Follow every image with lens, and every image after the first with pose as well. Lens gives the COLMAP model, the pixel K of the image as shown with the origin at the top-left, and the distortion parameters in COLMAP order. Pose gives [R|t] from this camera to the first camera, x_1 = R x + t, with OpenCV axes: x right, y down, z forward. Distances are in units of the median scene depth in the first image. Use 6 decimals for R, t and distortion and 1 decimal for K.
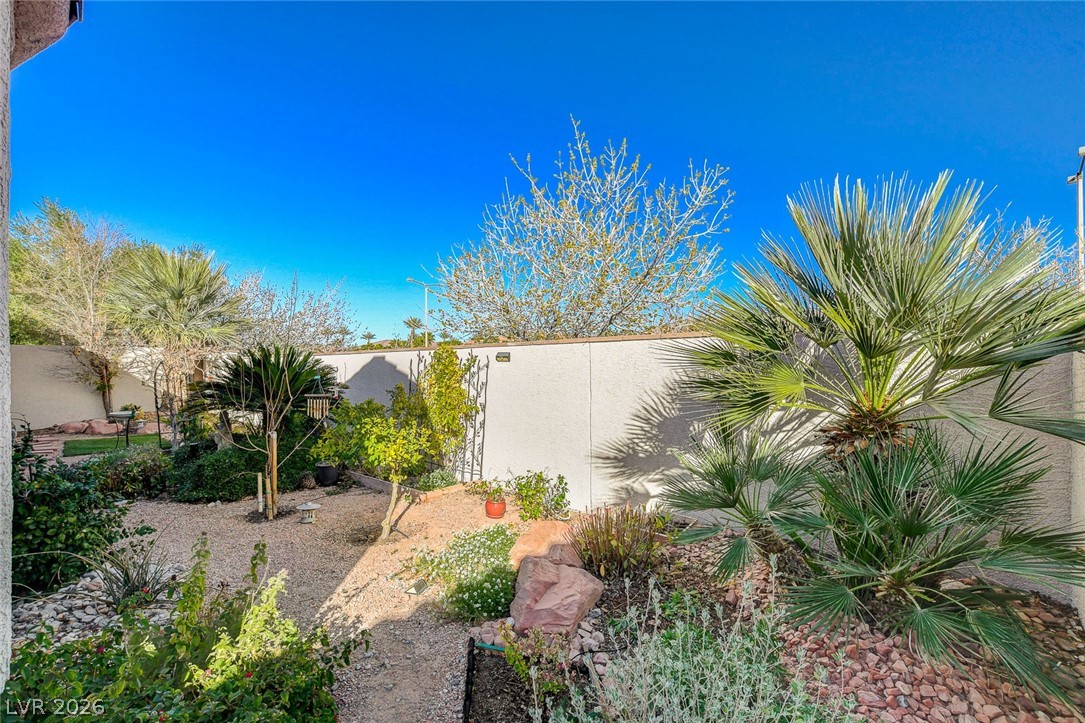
lens RADIAL K [[491.7, 0, 541.4], [0, 491.7, 368.1], [0, 0, 1]] dist [-0.018899, 0.000893]
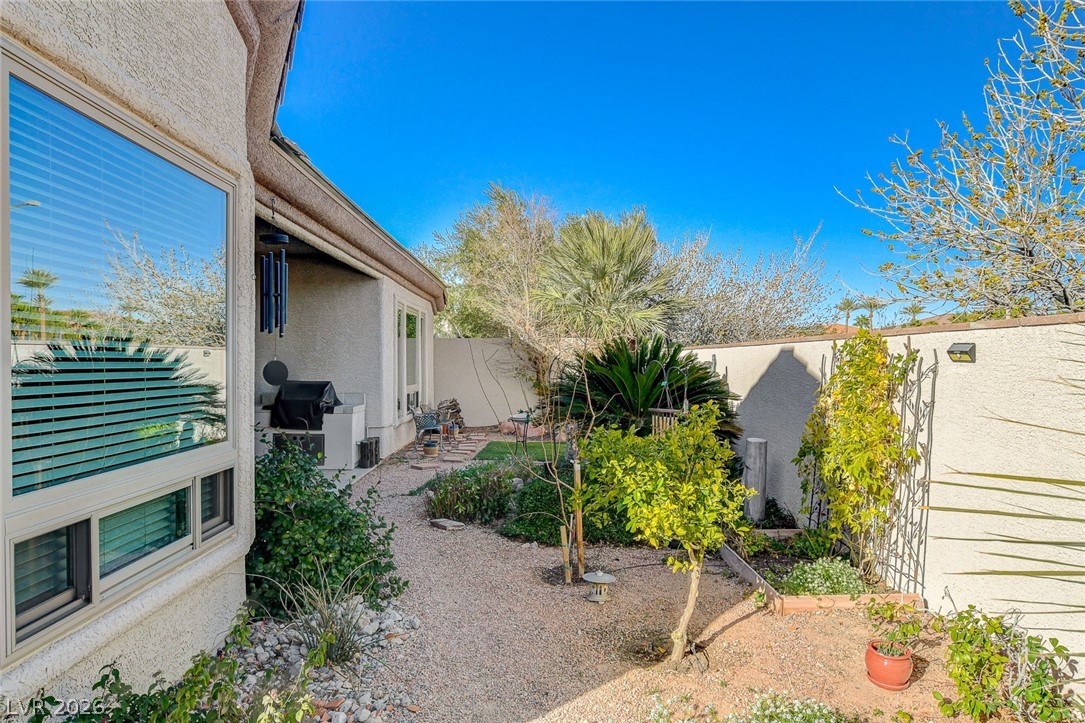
lens RADIAL K [[720.4, 0, 542.3], [0, 720.4, 359.6], [0, 0, 1]] dist [0.000524, 0.000152]
pose [[0.673475, 0.003074, -0.739204, 0.156860], [-0.001961, 0.999995, 0.002372, -0.015336], [0.739208, -0.000148, 0.673477, 0.205517]]
